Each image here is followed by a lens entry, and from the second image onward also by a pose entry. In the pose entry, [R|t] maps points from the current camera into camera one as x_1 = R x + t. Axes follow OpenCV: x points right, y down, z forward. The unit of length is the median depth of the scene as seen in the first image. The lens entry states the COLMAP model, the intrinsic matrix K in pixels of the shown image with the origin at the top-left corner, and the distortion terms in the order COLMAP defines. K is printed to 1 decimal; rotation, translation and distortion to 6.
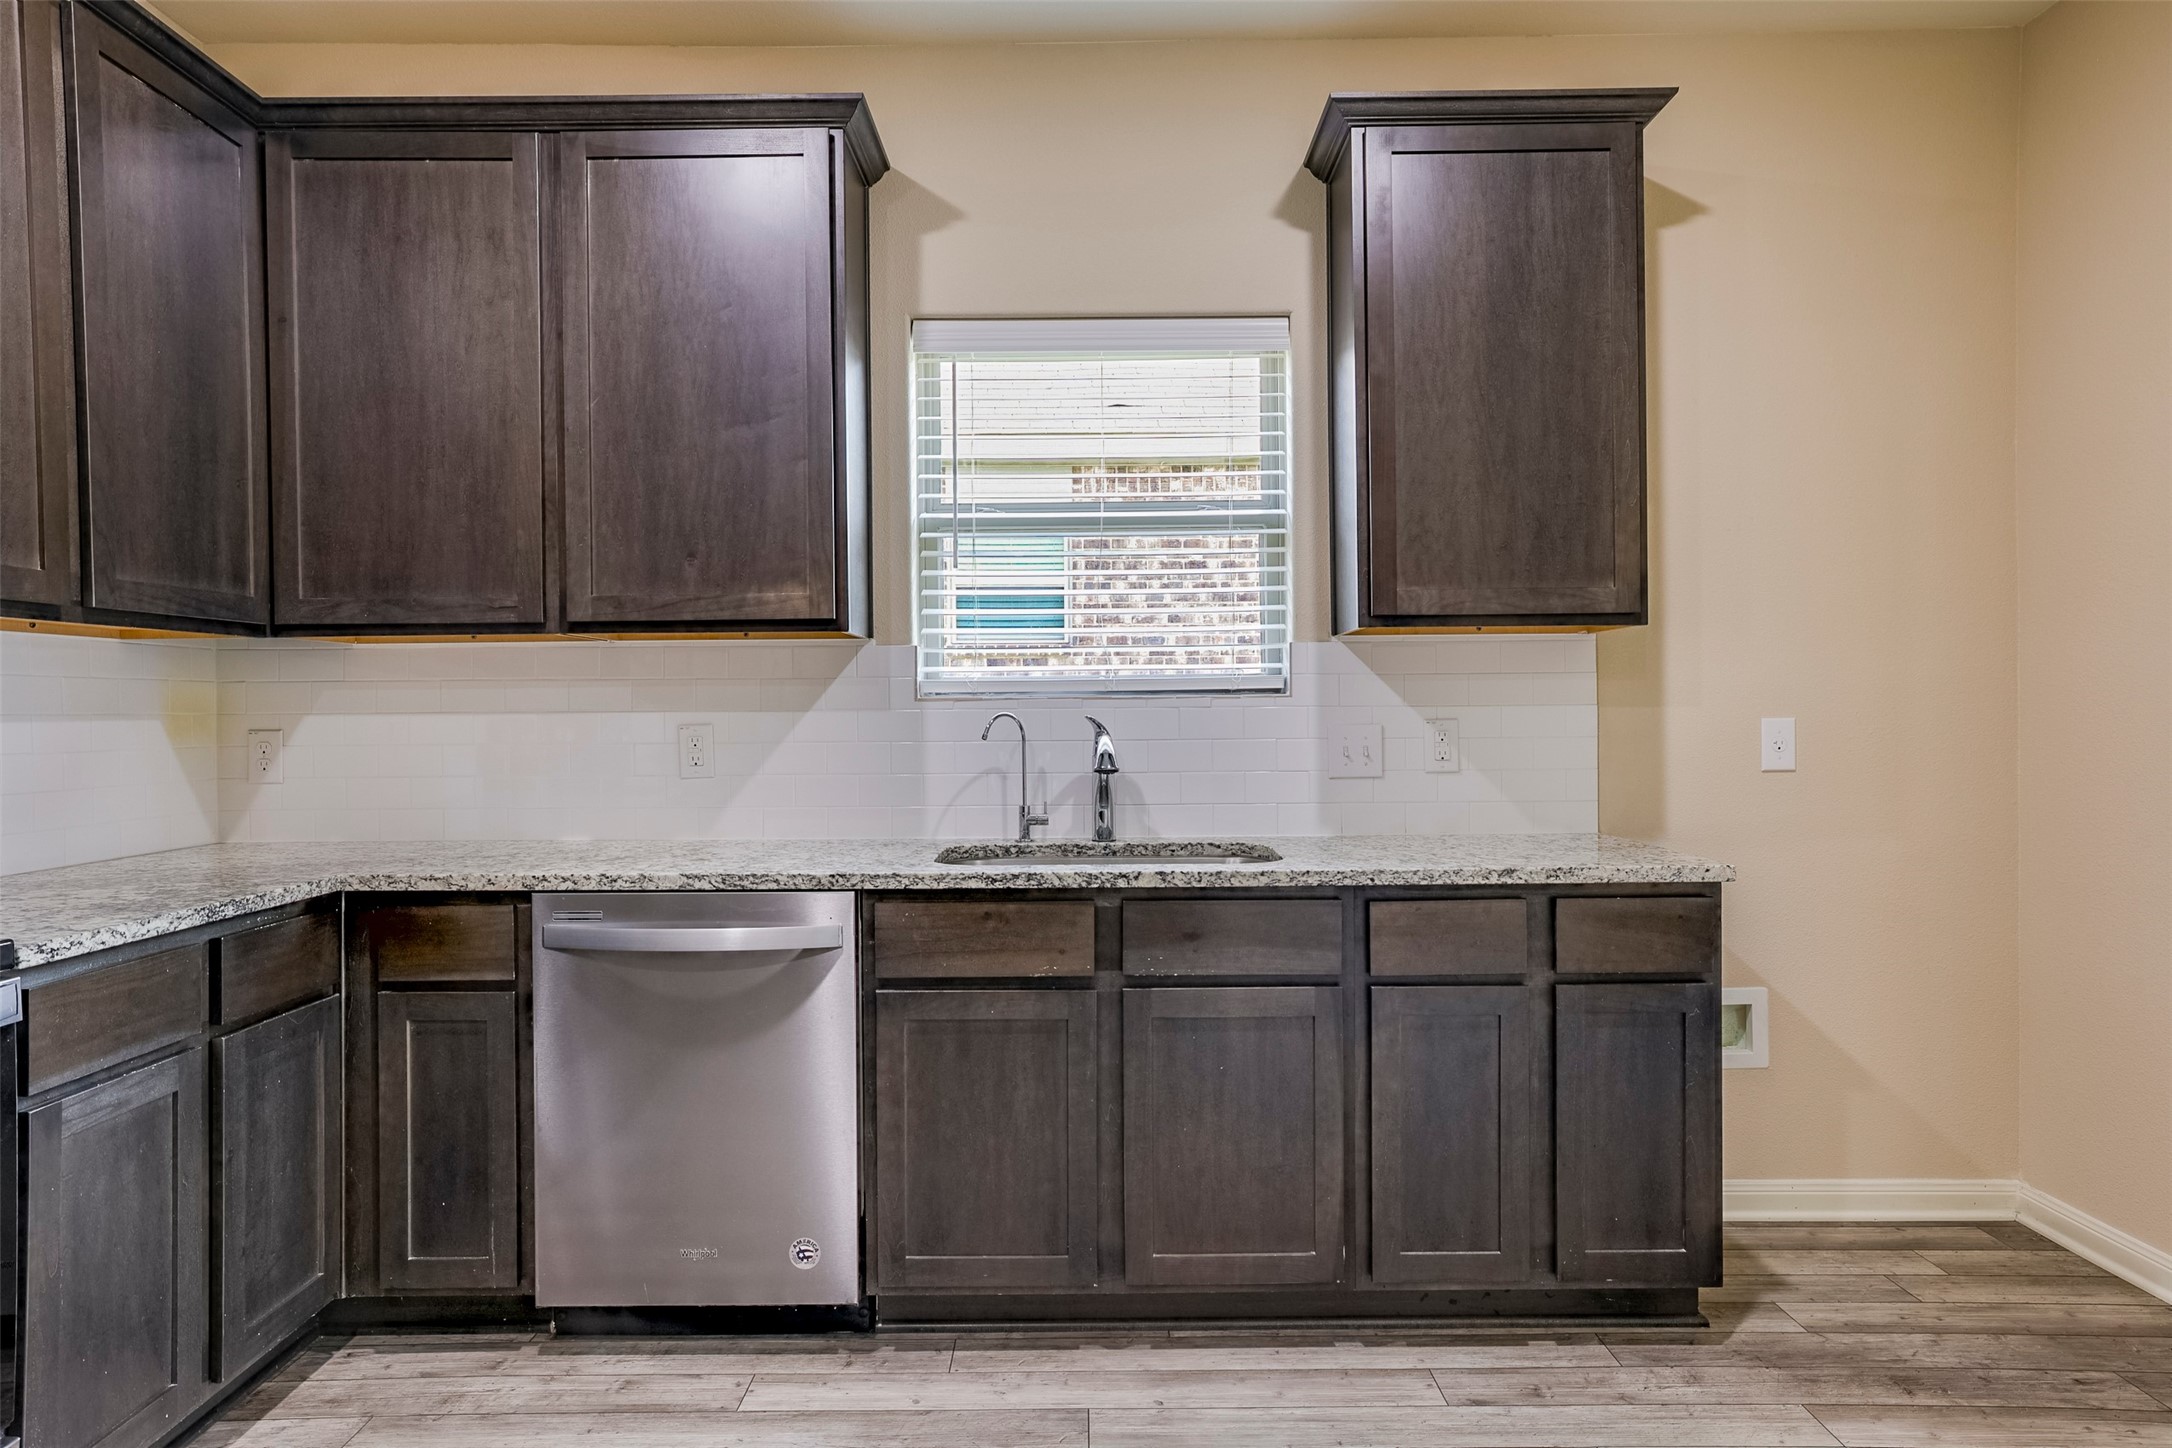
lens RADIAL K [[1308.8, 0, 1086.0], [0, 1308.8, 724.0], [0, 0, 1]] dist [-0.028142, 0.037709]
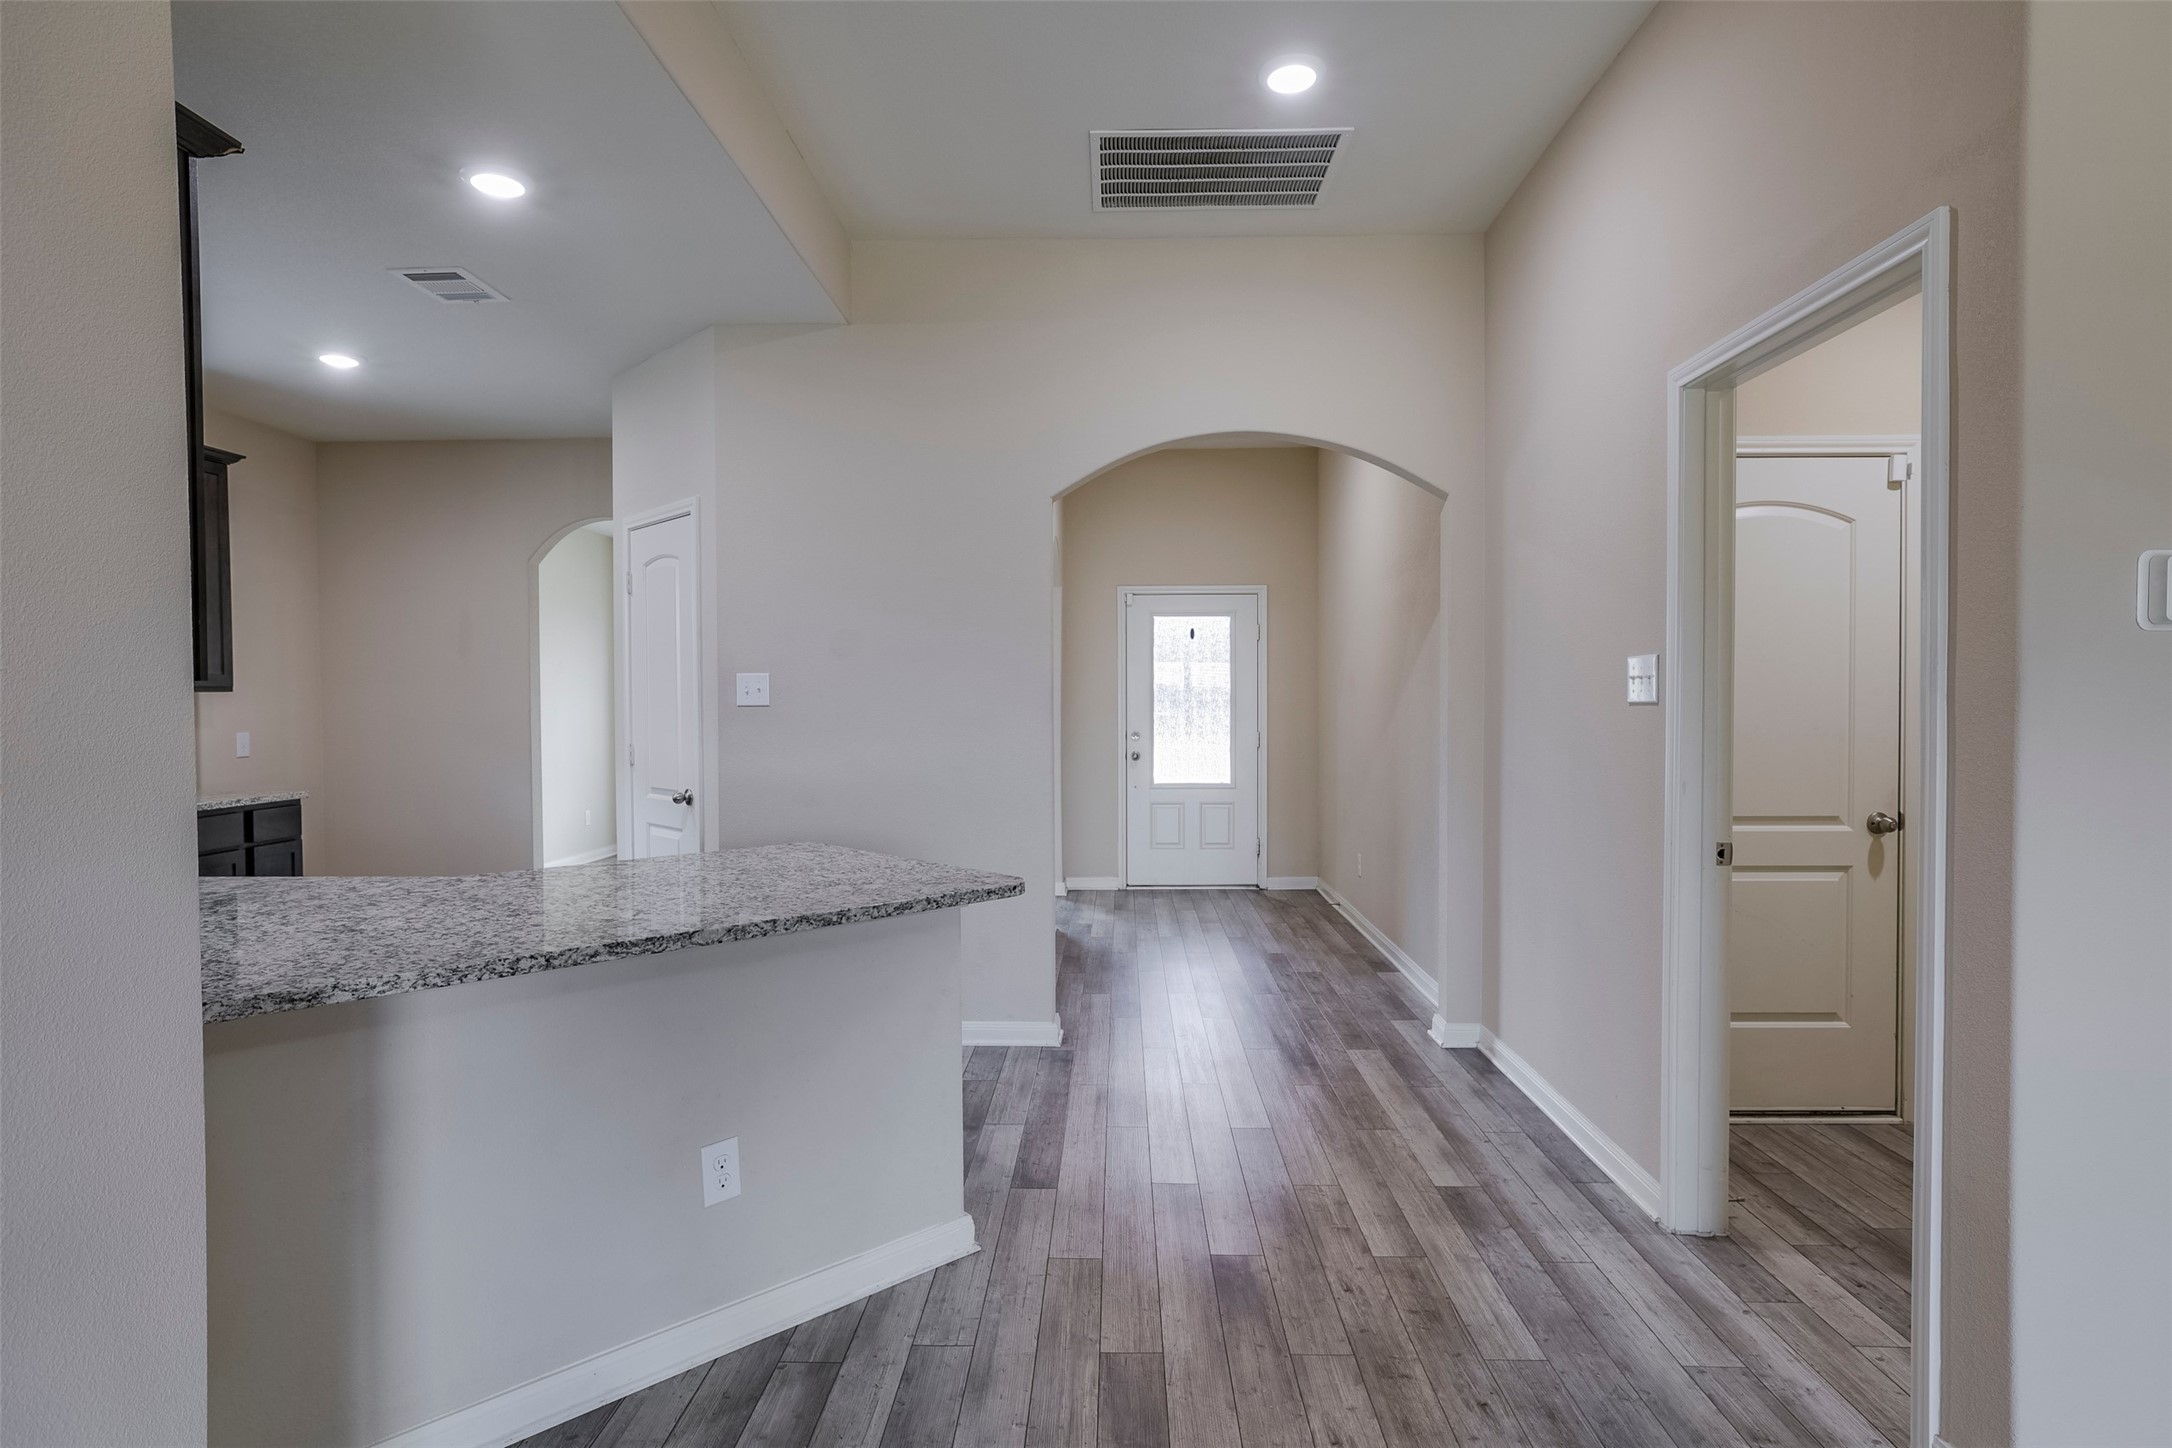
lens RADIAL K [[1145.4, 0, 1086.0], [0, 1145.4, 724.0], [0, 0, 1]] dist [-0.002489, -0.000484]
pose [[0.034185, -0.012764, 0.999334, -1.637714], [0.019044, 0.999745, 0.012118, -0.019645], [-0.999234, 0.018617, 0.034420, -0.574564]]
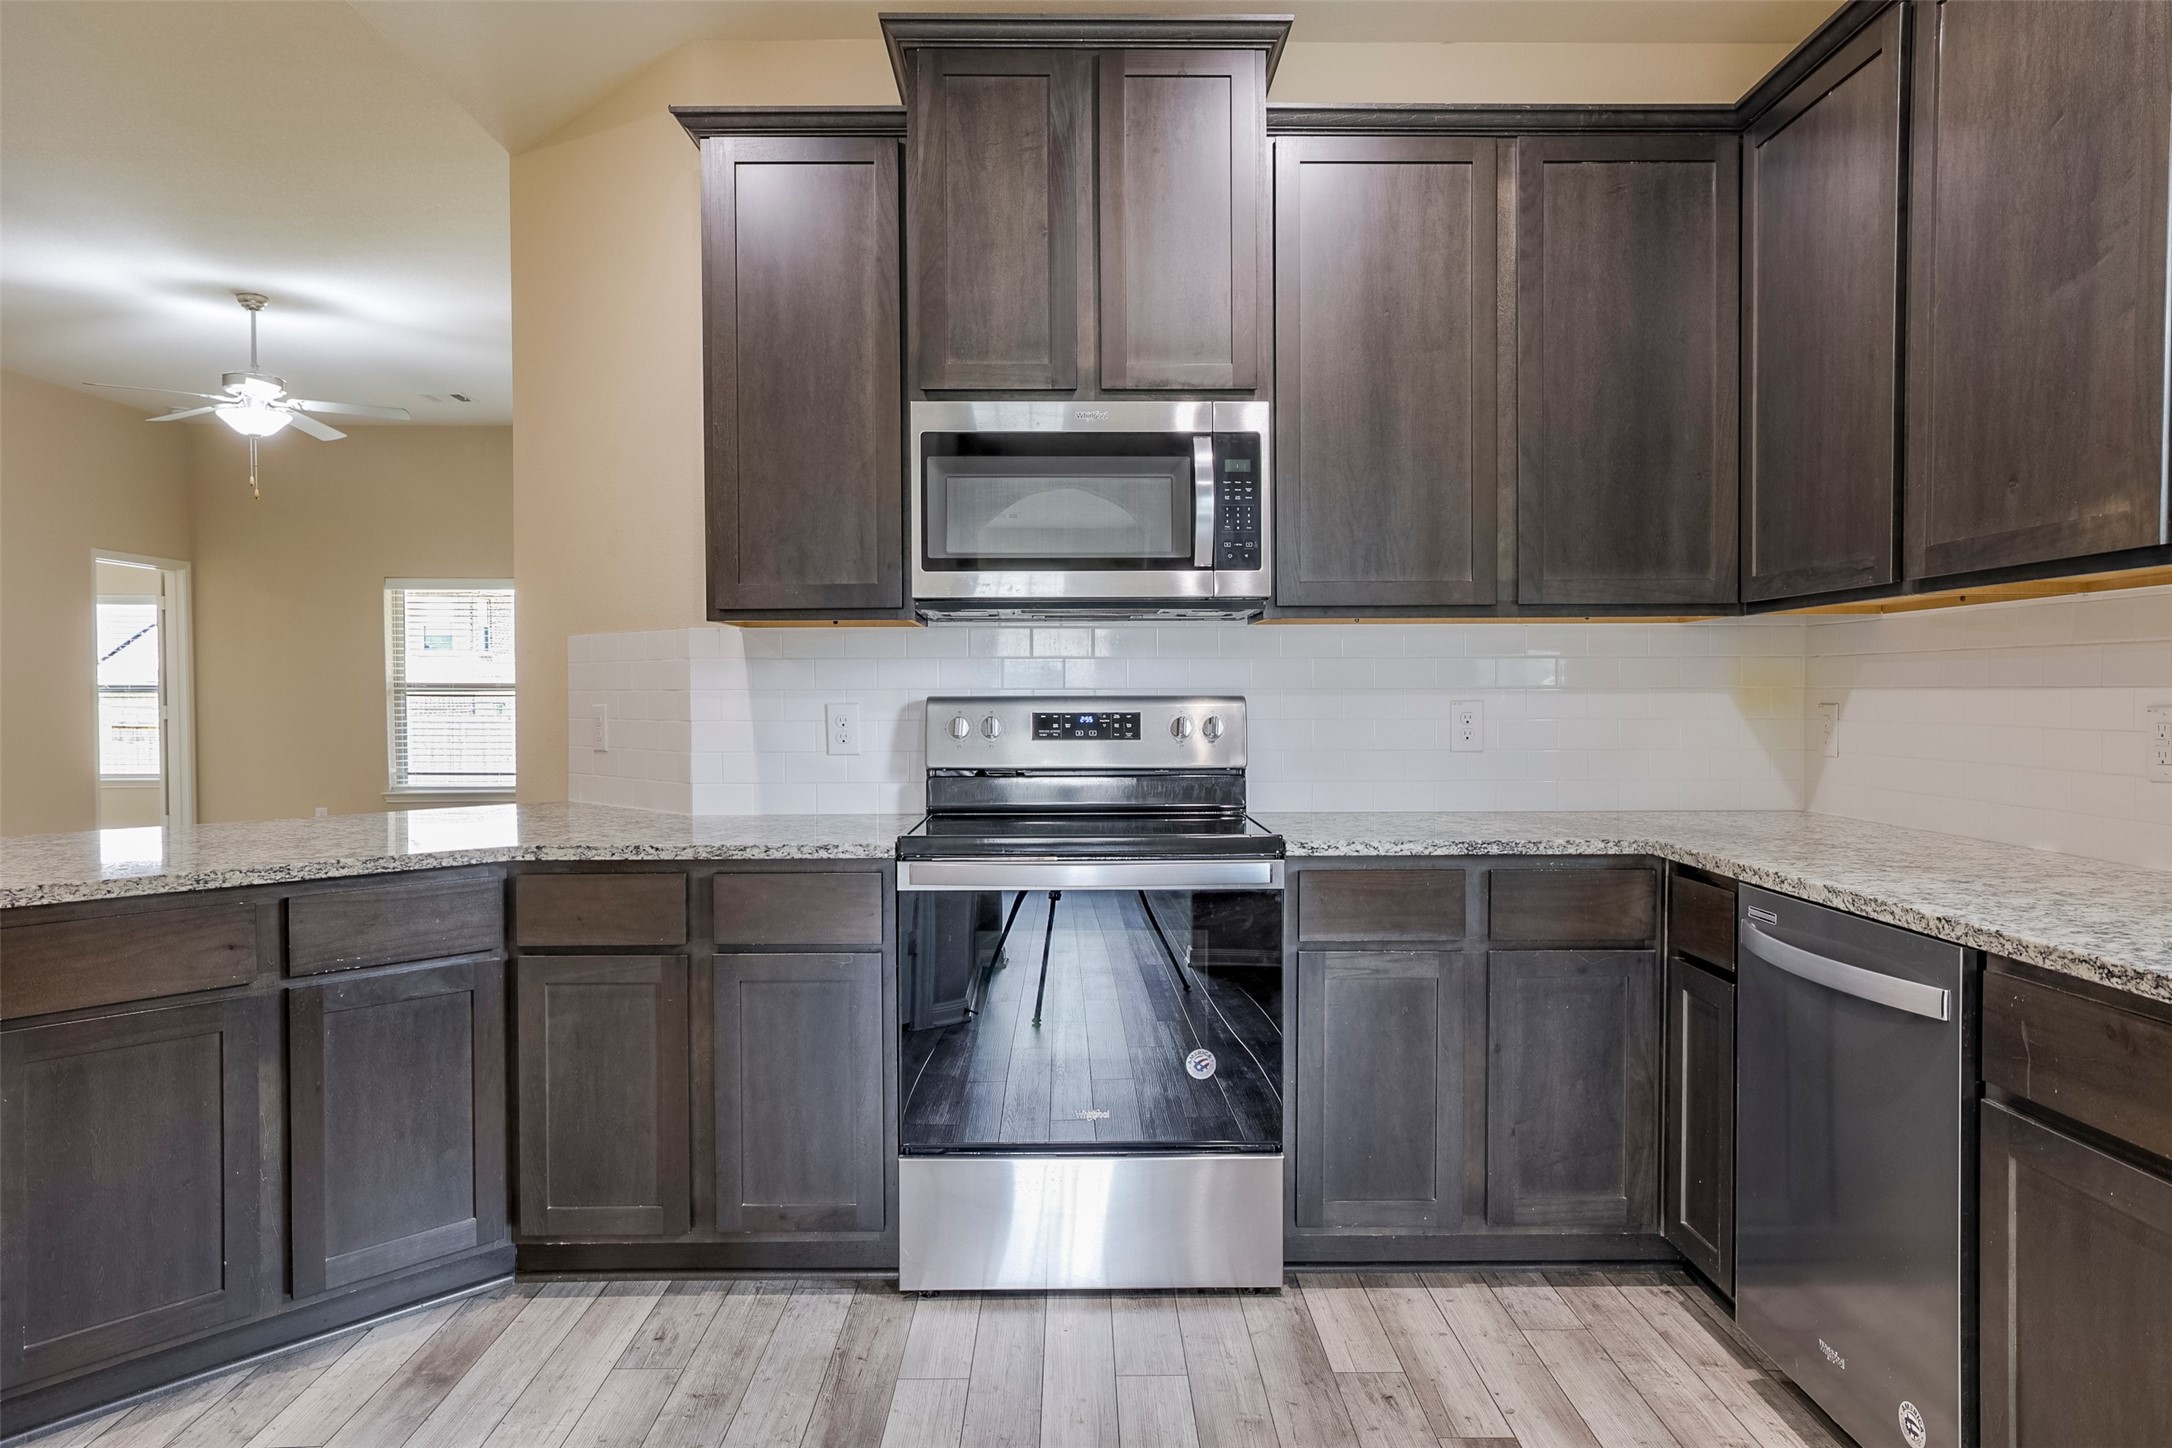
lens RADIAL K [[1380.9, 0, 1086.0], [0, 1380.9, 724.0], [0, 0, 1]] dist [-0.021092, 0.040389]
pose [[0.005201, 0.030488, -0.999522, 0.547076], [-0.007904, 0.999505, 0.030446, -0.009490], [0.999955, 0.007742, 0.005439, 0.523150]]
